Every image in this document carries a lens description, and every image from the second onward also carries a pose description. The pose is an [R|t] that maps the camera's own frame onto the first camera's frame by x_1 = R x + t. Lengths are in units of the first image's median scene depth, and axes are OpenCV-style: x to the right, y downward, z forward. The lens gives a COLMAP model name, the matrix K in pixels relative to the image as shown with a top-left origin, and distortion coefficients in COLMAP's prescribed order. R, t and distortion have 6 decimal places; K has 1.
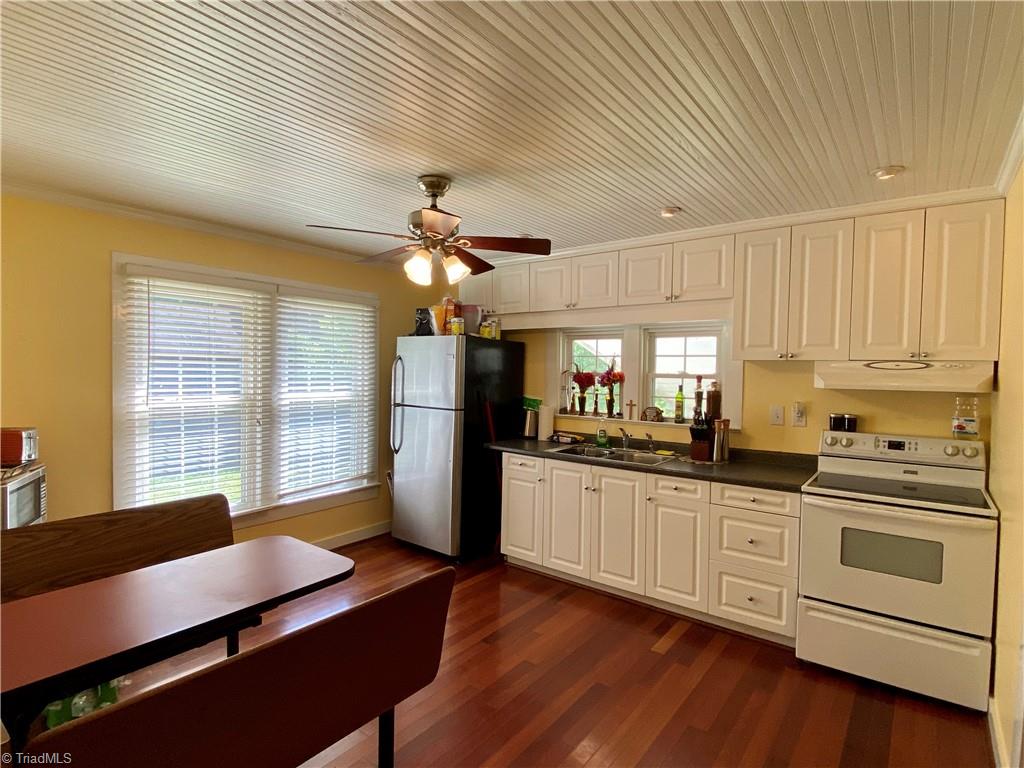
lens RADIAL K [[562.2, 0, 510.8], [0, 562.2, 387.1], [0, 0, 1]] dist [0.111577, -0.064930]
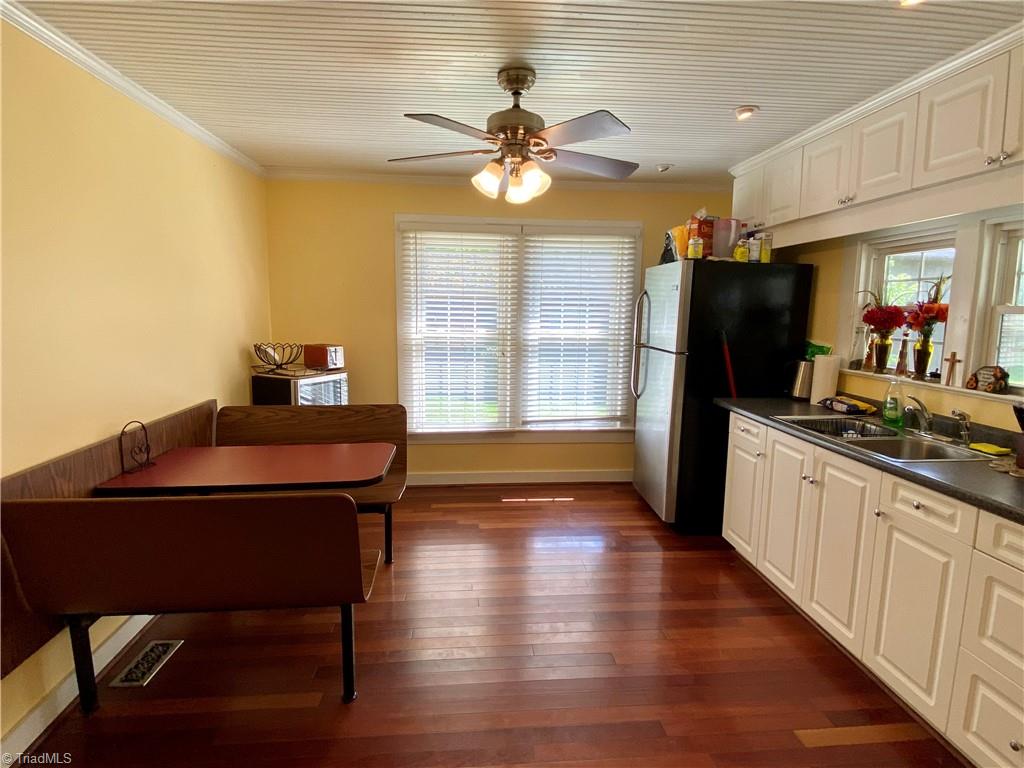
lens RADIAL K [[562.2, 0, 510.8], [0, 562.2, 387.1], [0, 0, 1]] dist [0.111577, -0.064930]
pose [[0.656002, 0.099427, -0.748182, 0.367500], [-0.026481, 0.993707, 0.108837, 0.005155], [0.754295, -0.051585, 0.654506, 0.259446]]
